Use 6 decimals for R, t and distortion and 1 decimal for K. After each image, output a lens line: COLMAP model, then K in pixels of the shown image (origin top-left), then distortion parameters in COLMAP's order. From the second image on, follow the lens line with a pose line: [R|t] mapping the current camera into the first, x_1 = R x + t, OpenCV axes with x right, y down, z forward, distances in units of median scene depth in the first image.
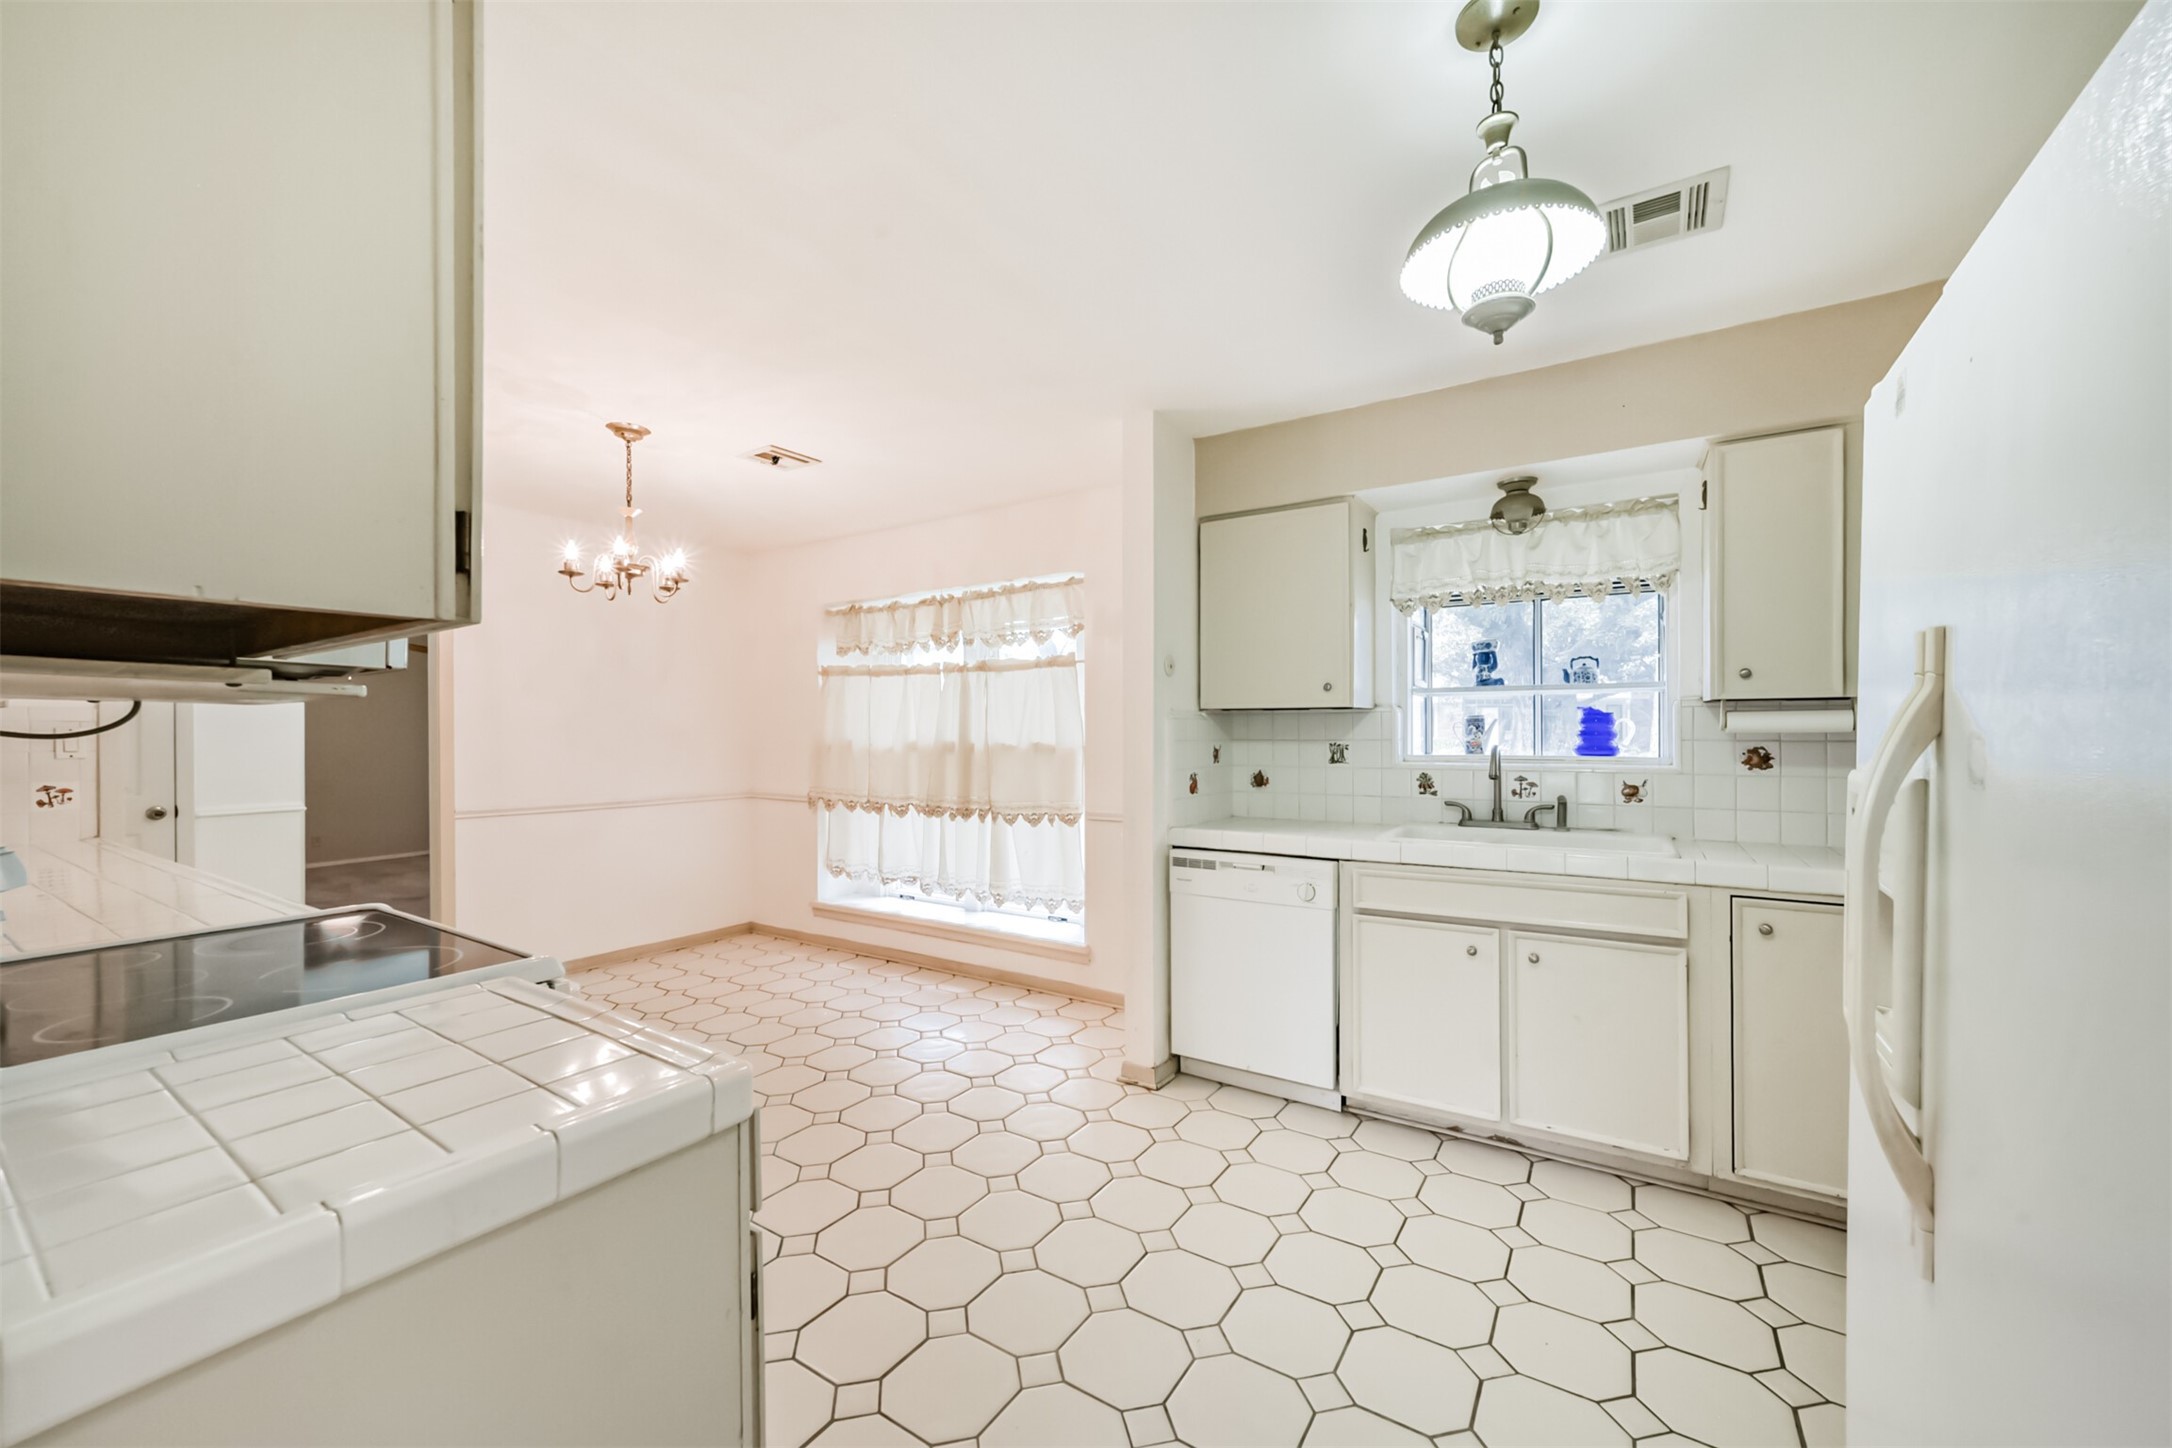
lens RADIAL K [[840.1, 0, 1084.9], [0, 840.1, 728.6], [0, 0, 1]] dist [-0.002720, -0.000016]
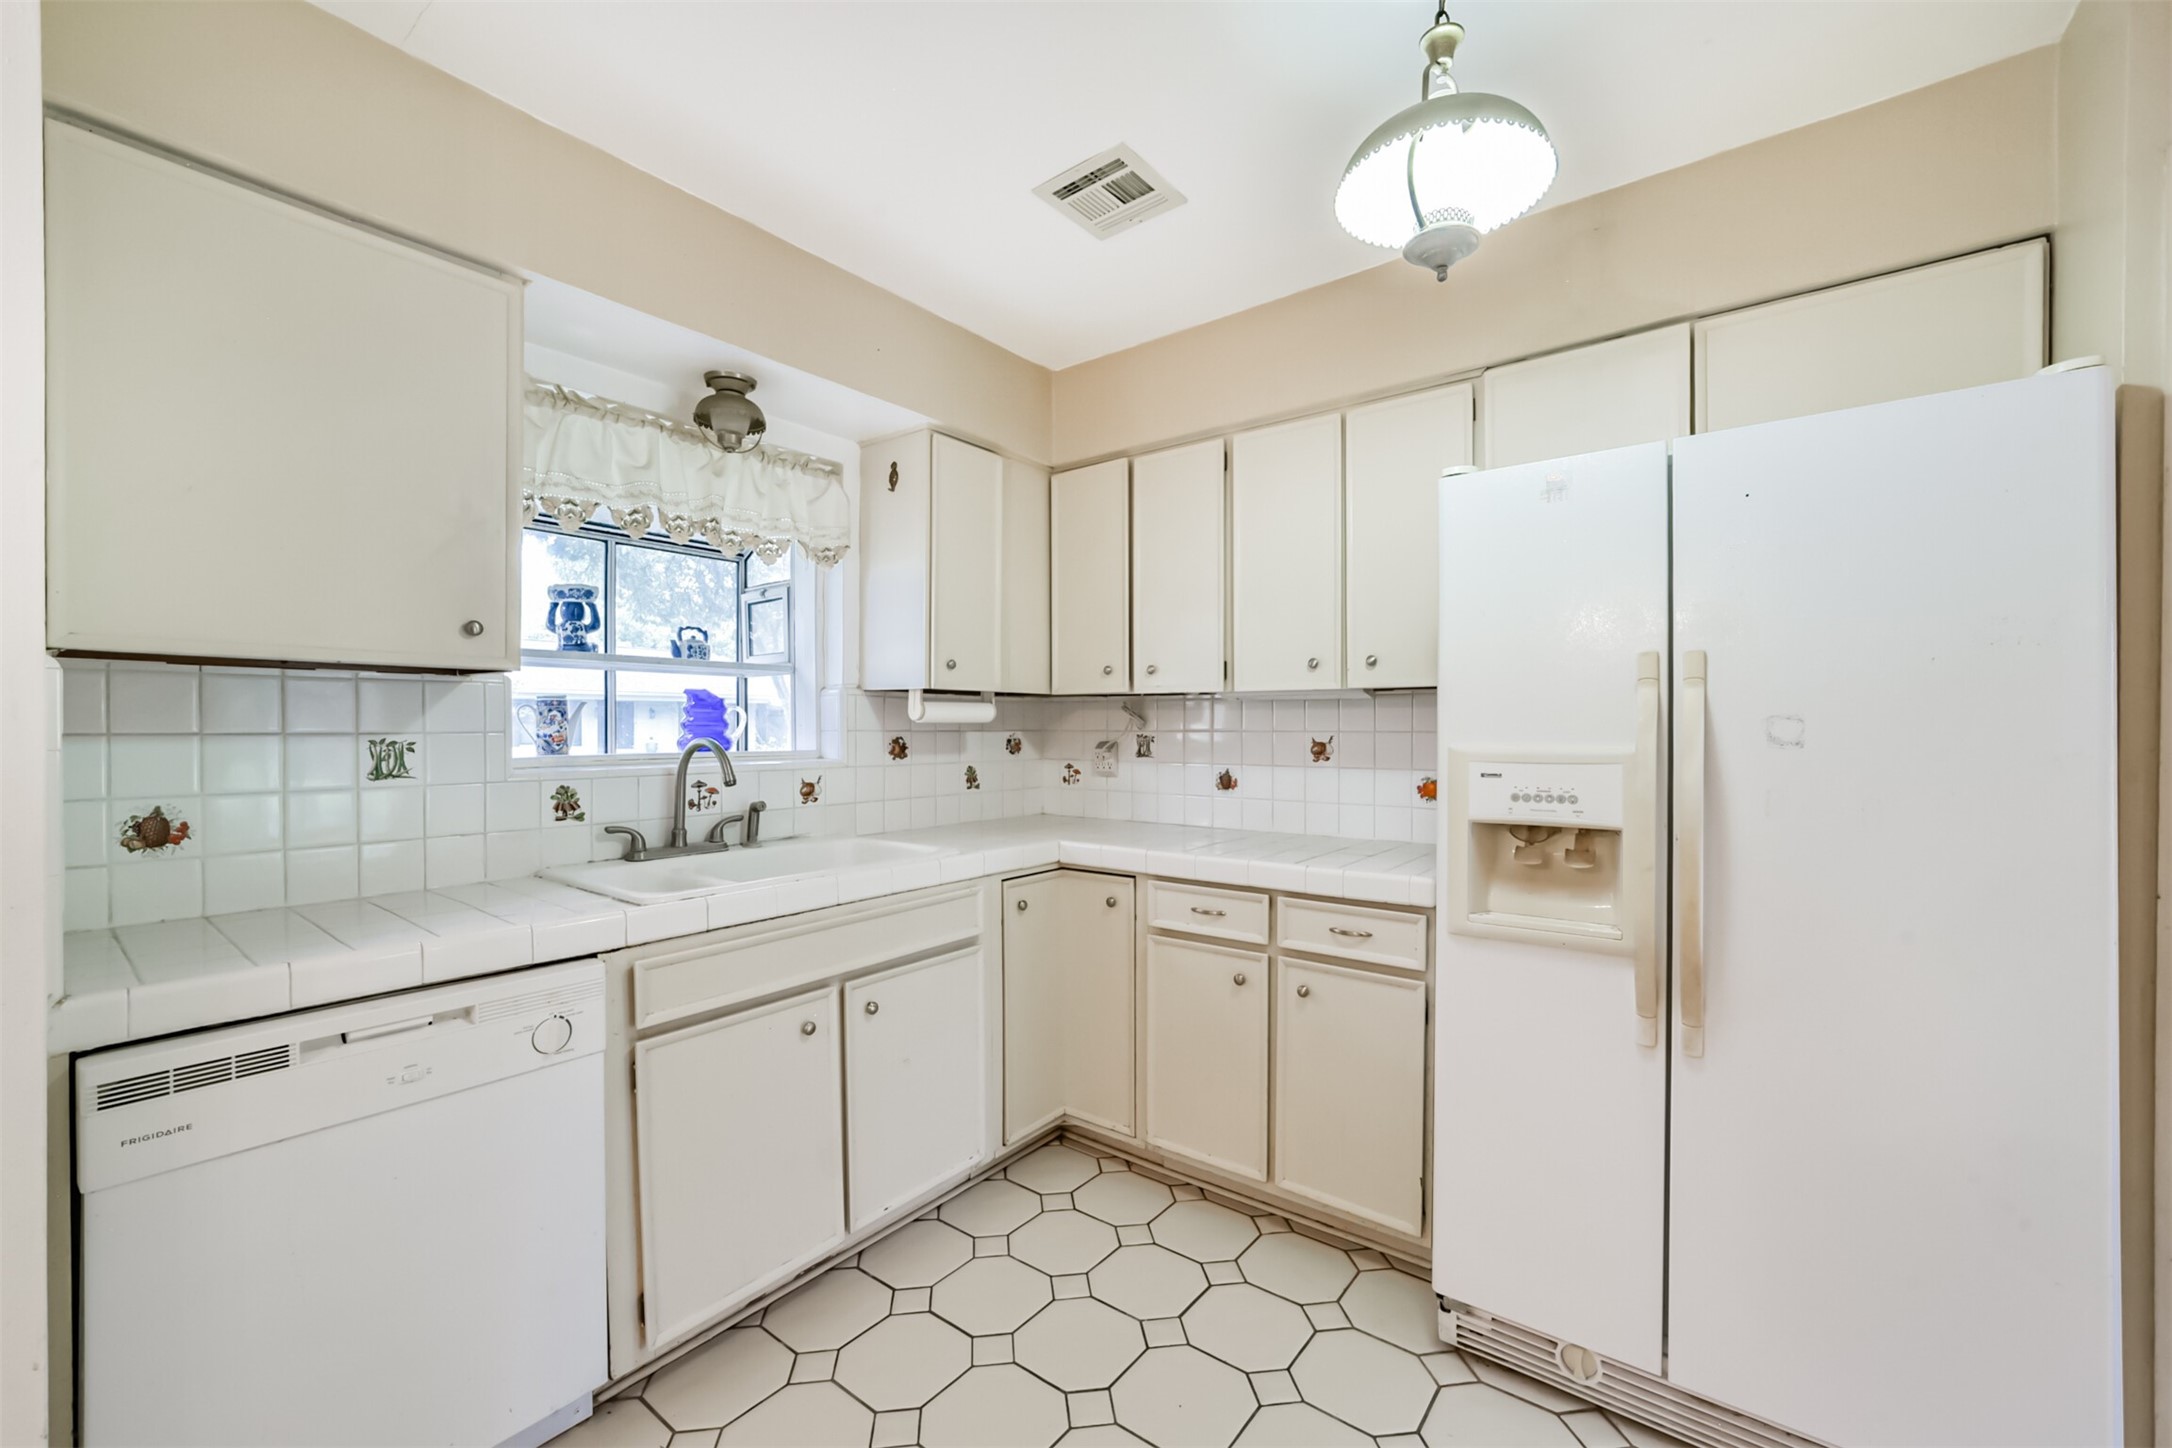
lens RADIAL K [[866.3, 0, 1089.3], [0, 866.3, 735.4], [0, 0, 1]] dist [-0.033254, 0.011115]
pose [[0.074172, -0.005822, 0.997228, -0.205951], [-0.004761, 0.999969, 0.006192, 0.010877], [-0.997234, -0.005207, 0.074142, 0.607743]]
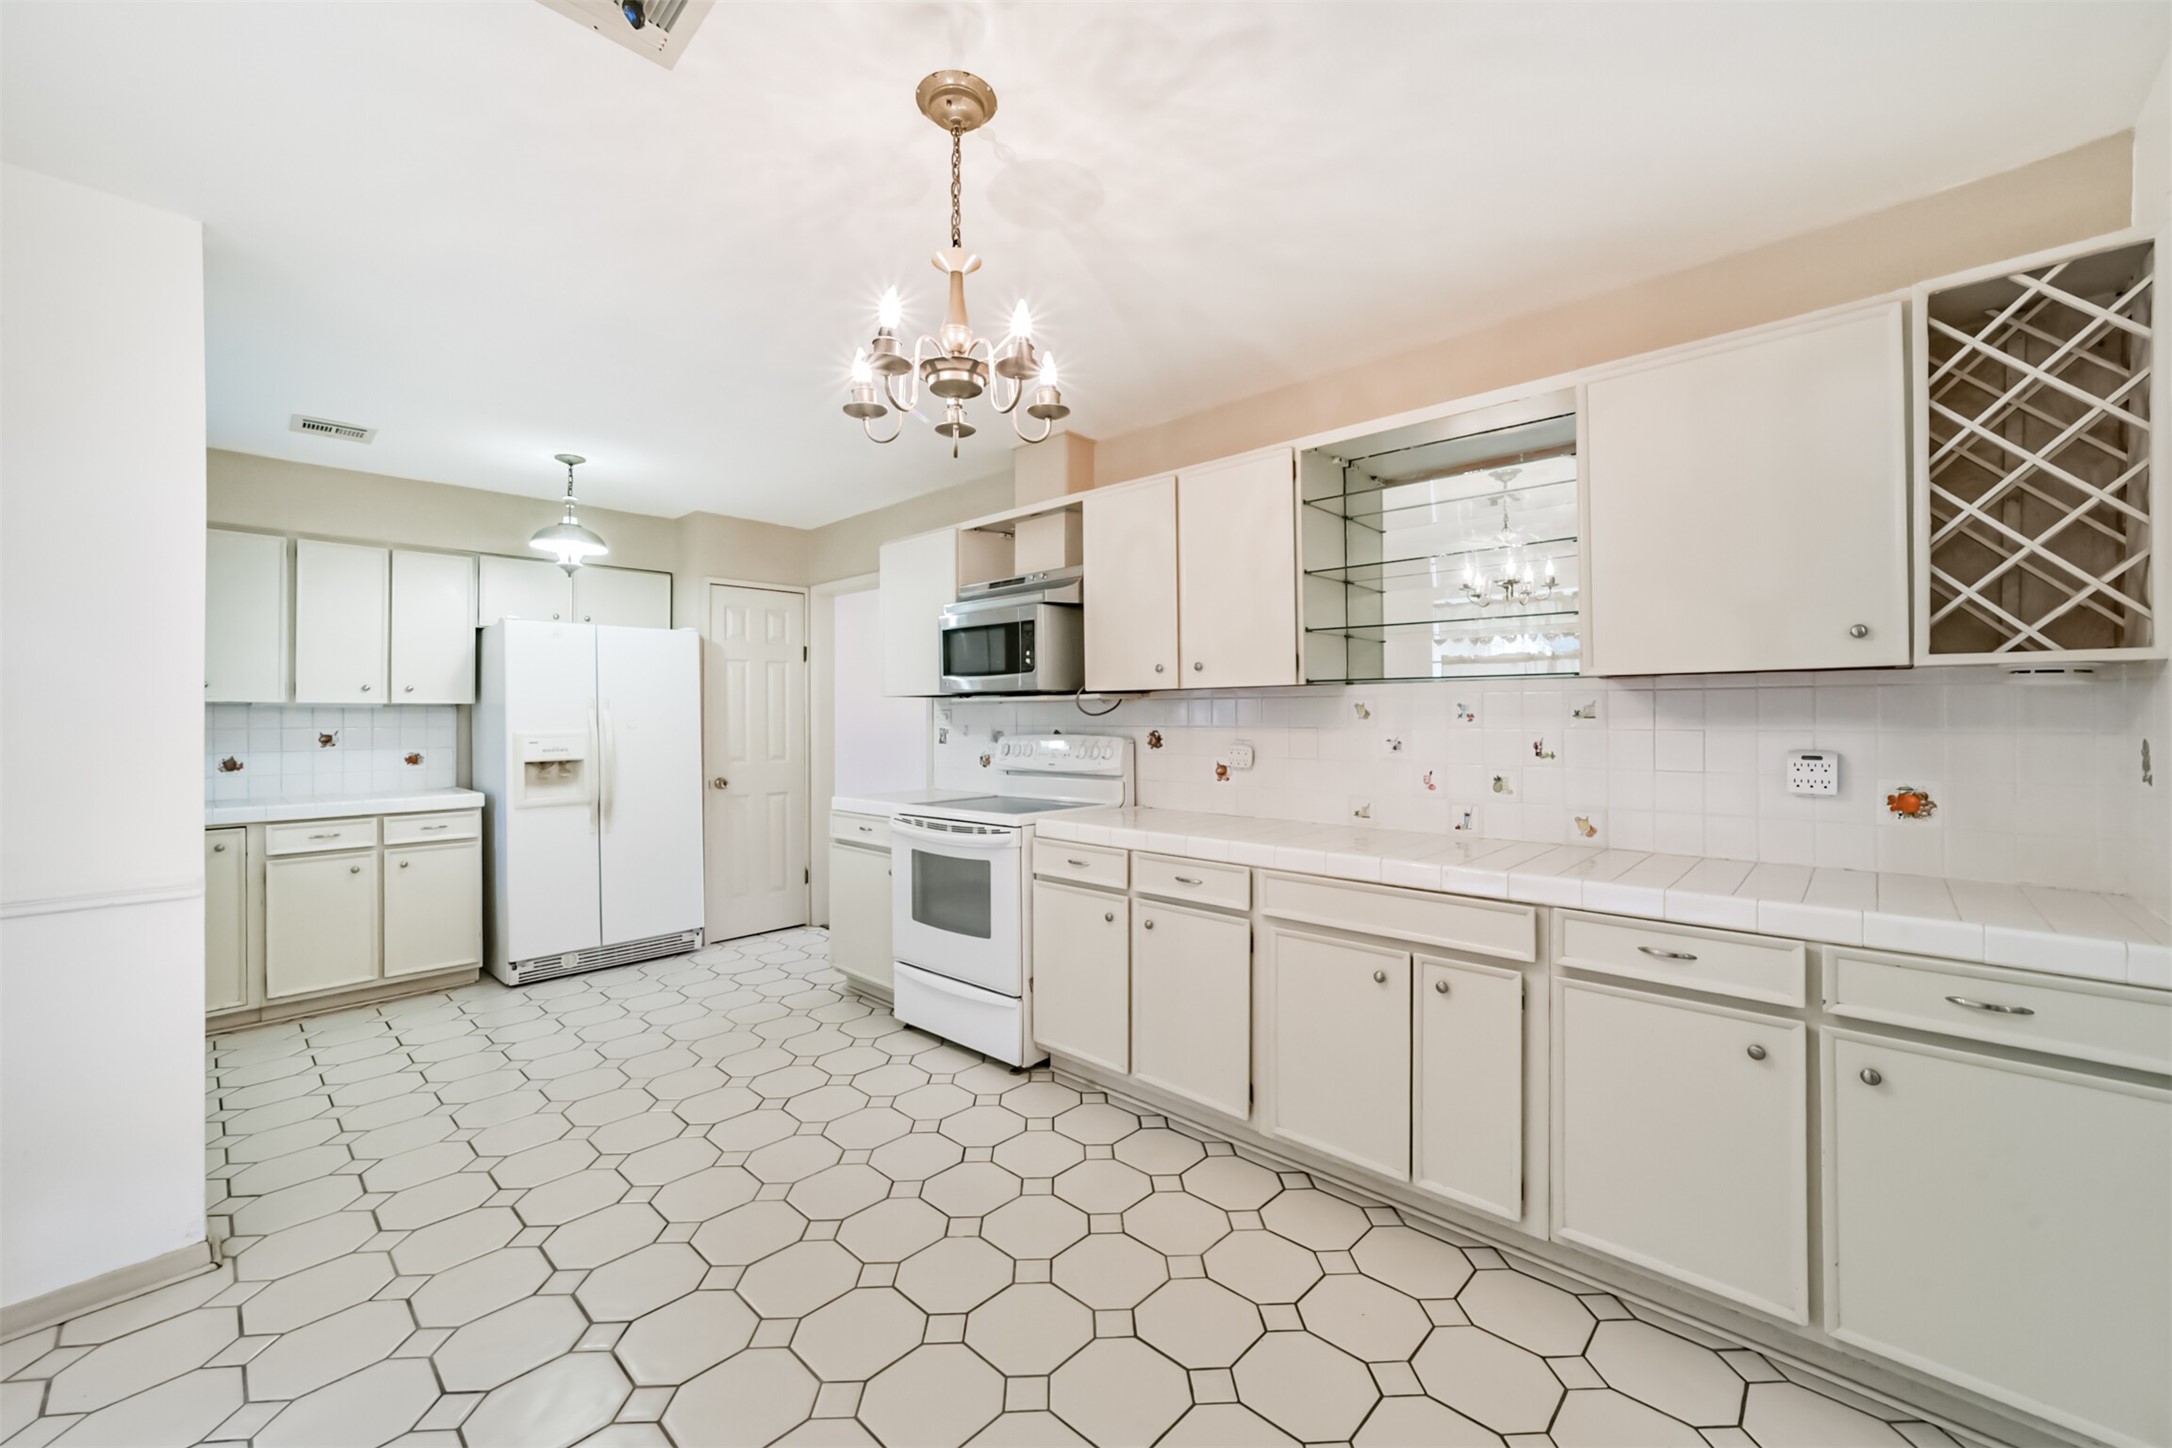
lens RADIAL K [[852.6, 0, 1091.3], [0, 852.6, 715.3], [0, 0, 1]] dist [-0.000600, 0.000009]
pose [[-0.985028, 0.011249, 0.172028, -0.763021], [0.010252, 0.999925, -0.006682, 0.012625], [-0.172090, -0.004819, -0.985069, 1.593140]]
